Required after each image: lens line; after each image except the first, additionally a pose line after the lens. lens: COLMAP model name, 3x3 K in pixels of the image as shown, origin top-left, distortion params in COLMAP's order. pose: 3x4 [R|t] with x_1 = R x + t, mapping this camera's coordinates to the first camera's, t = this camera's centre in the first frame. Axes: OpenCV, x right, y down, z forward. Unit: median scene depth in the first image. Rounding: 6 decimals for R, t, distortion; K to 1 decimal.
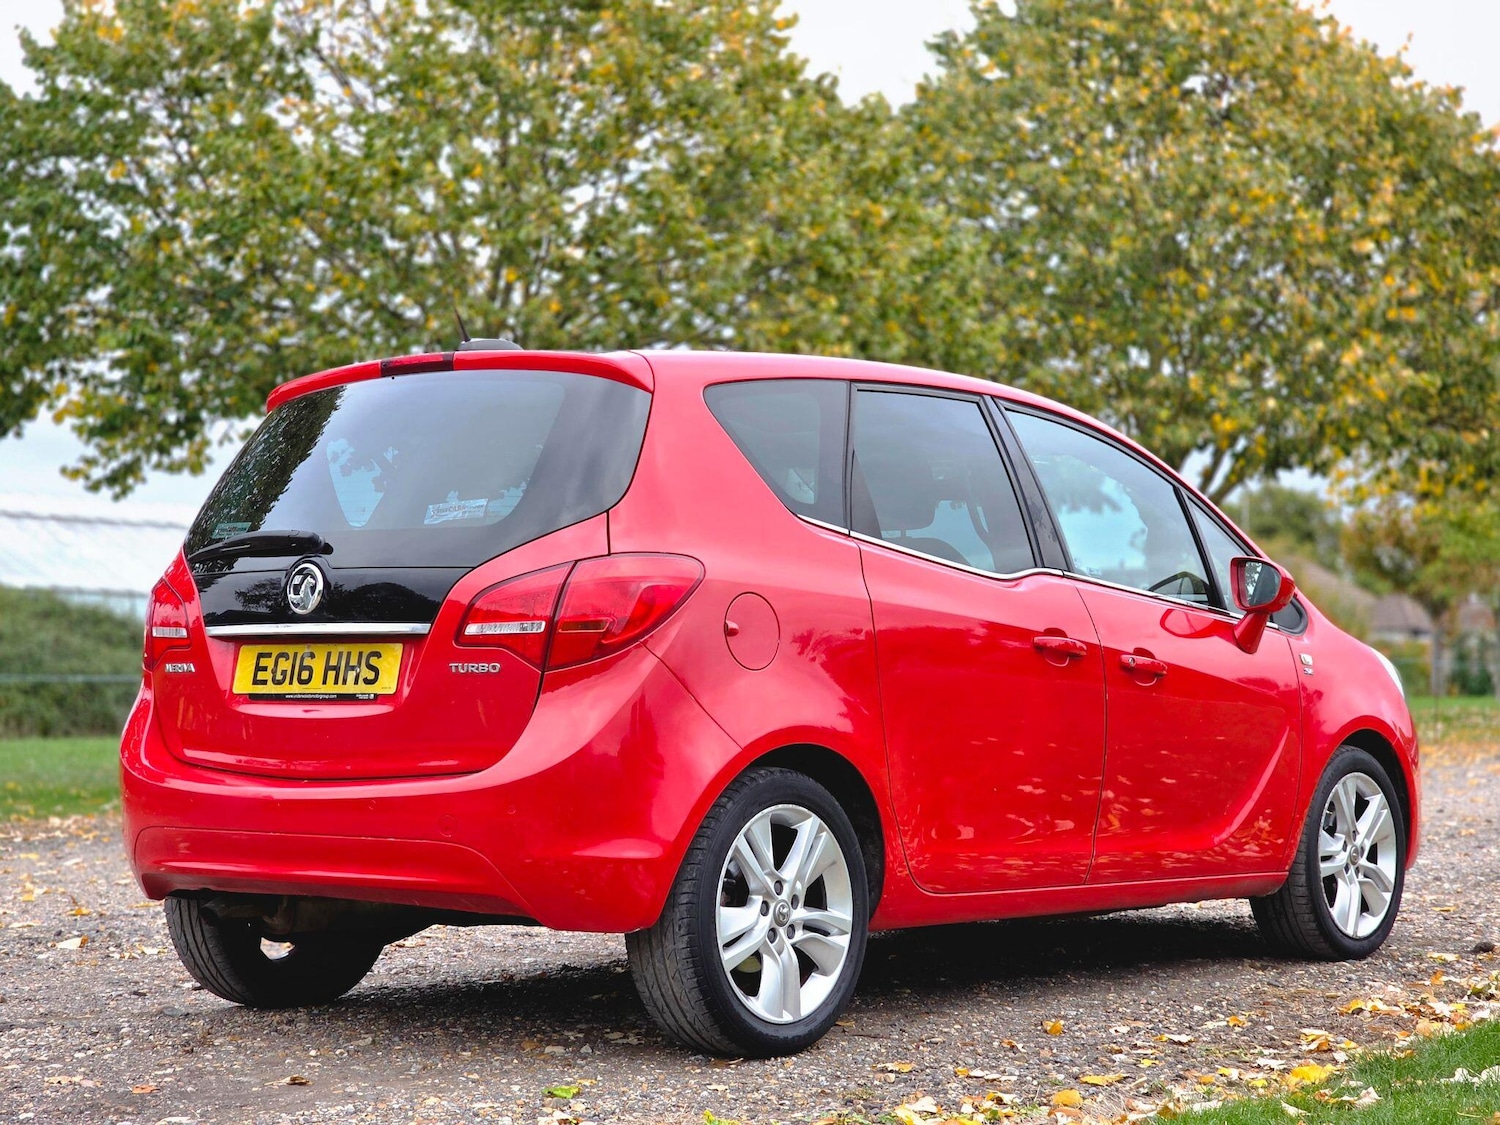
lens RADIAL K [[2761.7, 0, 750.0], [0, 2761.7, 562.5], [0, 0, 1]] dist [0.170718, 0.273456]
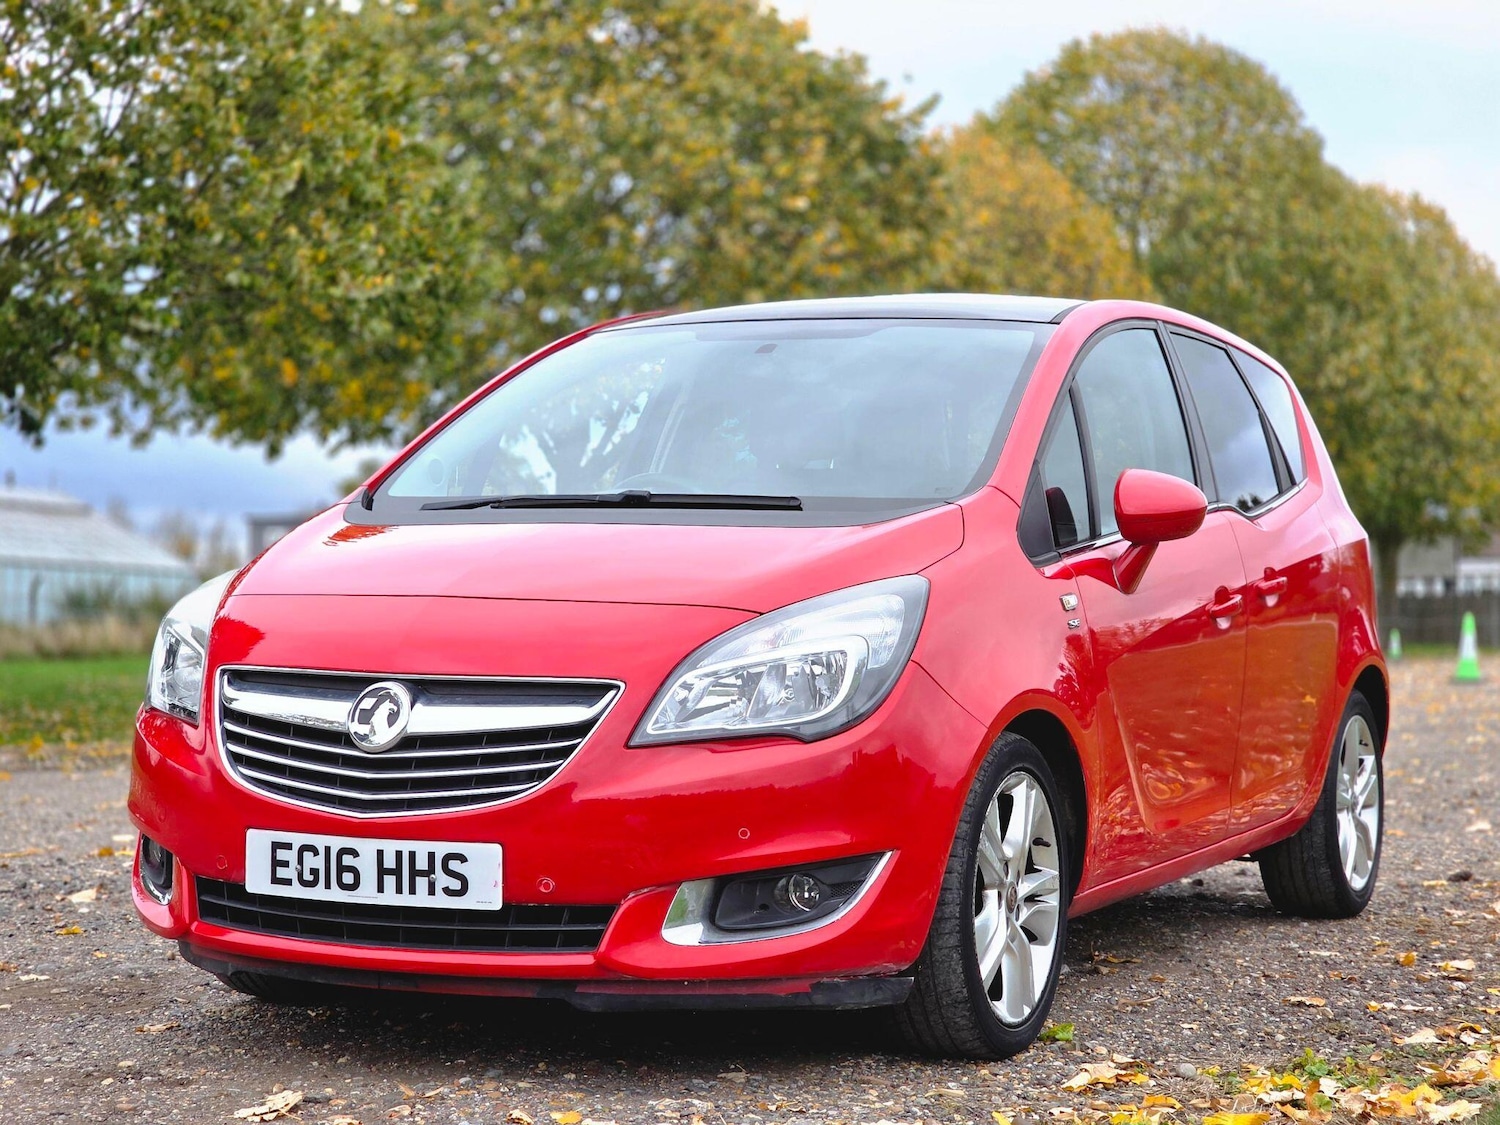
lens RADIAL K [[2833.4, 0, 750.0], [0, 2833.4, 562.5], [0, 0, 1]] dist [-0.019512, 0.153829]
pose [[0.961206, 0.015756, 0.275383, -0.397924], [-0.020334, 0.999698, 0.013778, 0.014064], [-0.275083, -0.018843, 0.961236, 0.086472]]
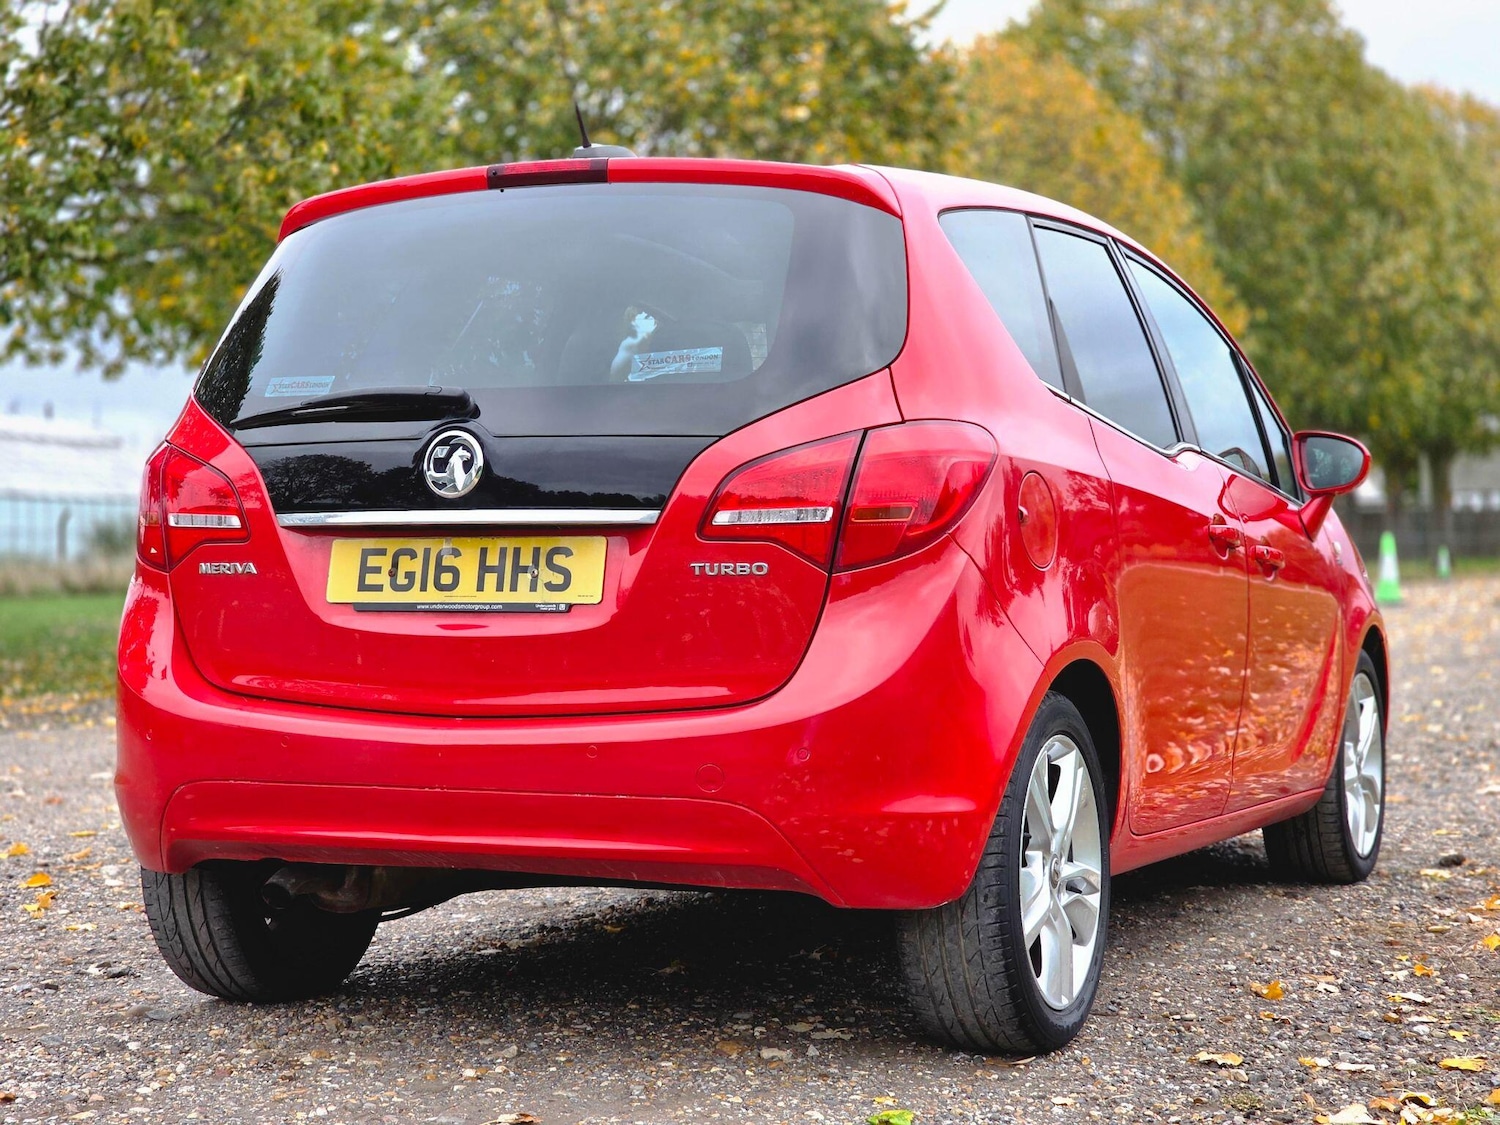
lens RADIAL K [[2873.7, 0, 727.2], [0, 2873.7, 560.7], [0, 0, 1]] dist [-0.026799, 0.249084]
pose [[0.967398, -0.005334, 0.253204, -0.284578], [-0.005070, 0.999170, 0.040421, 0.003672], [-0.253210, -0.040387, 0.966568, 0.223980]]
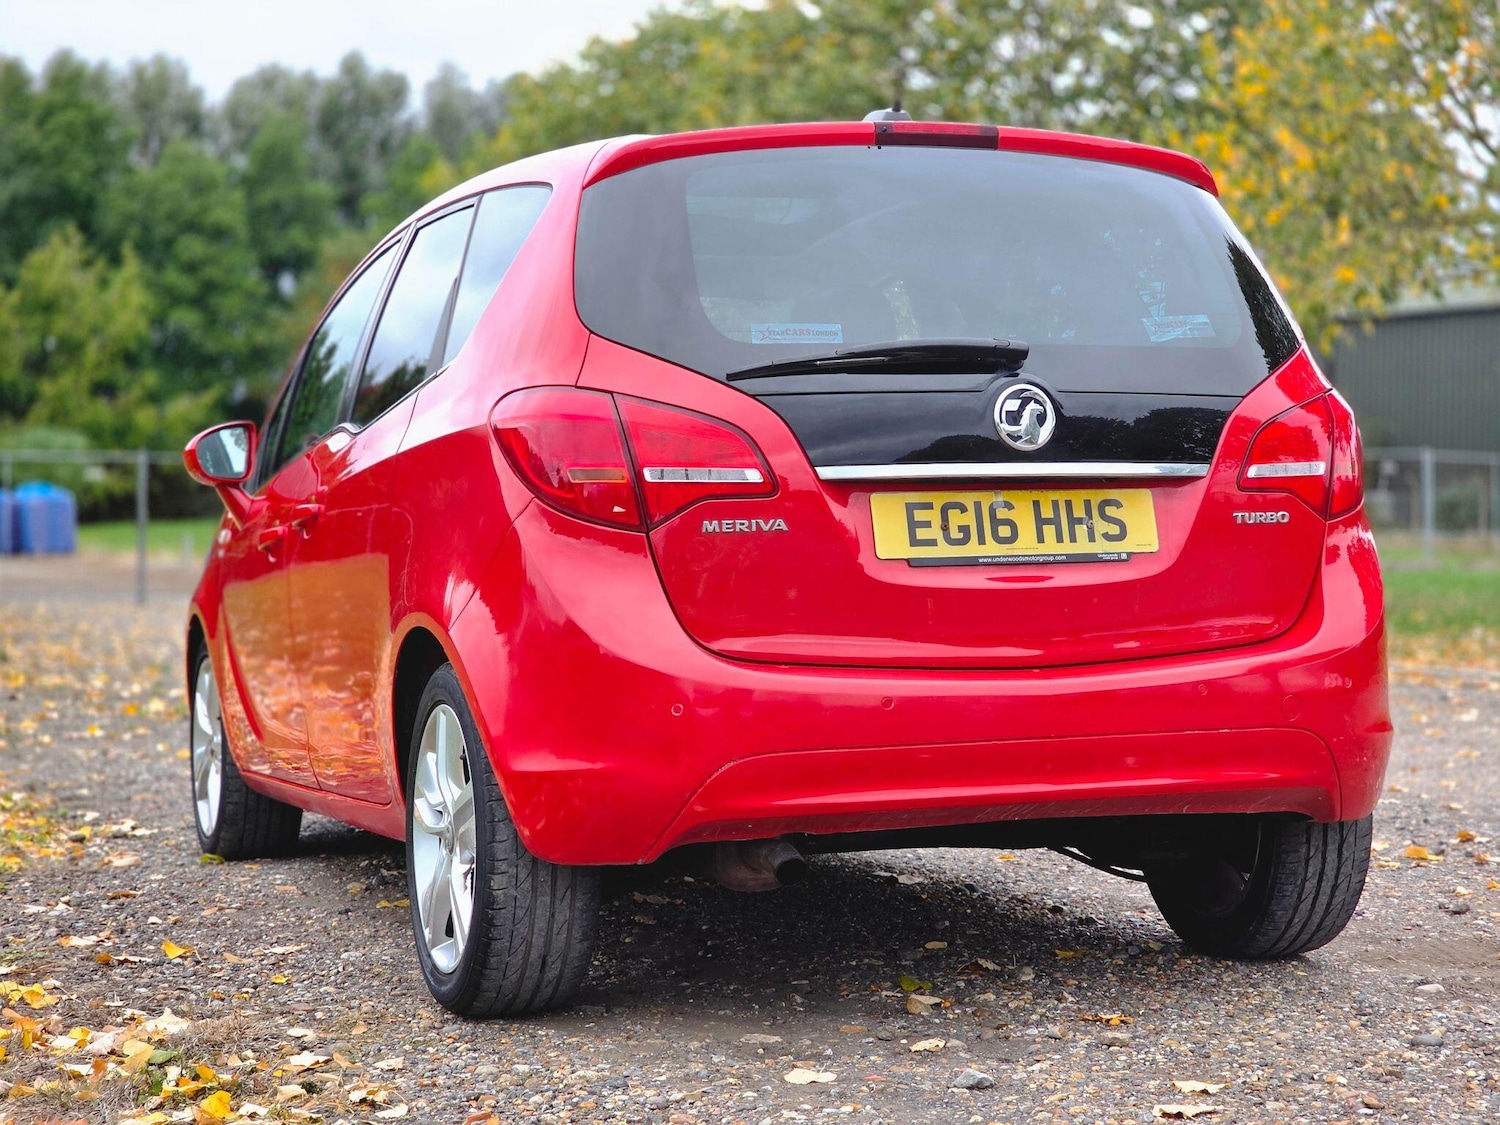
lens RADIAL K [[2763.5, 0, 752.9], [0, 2763.5, 533.7], [0, 0, 1]] dist [-0.000125, 0.346822]
pose [[0.482295, -0.001257, 0.876008, -0.854029], [-0.008556, 0.999945, 0.006145, 0.037161], [-0.875967, -0.010459, 0.482257, 0.696332]]
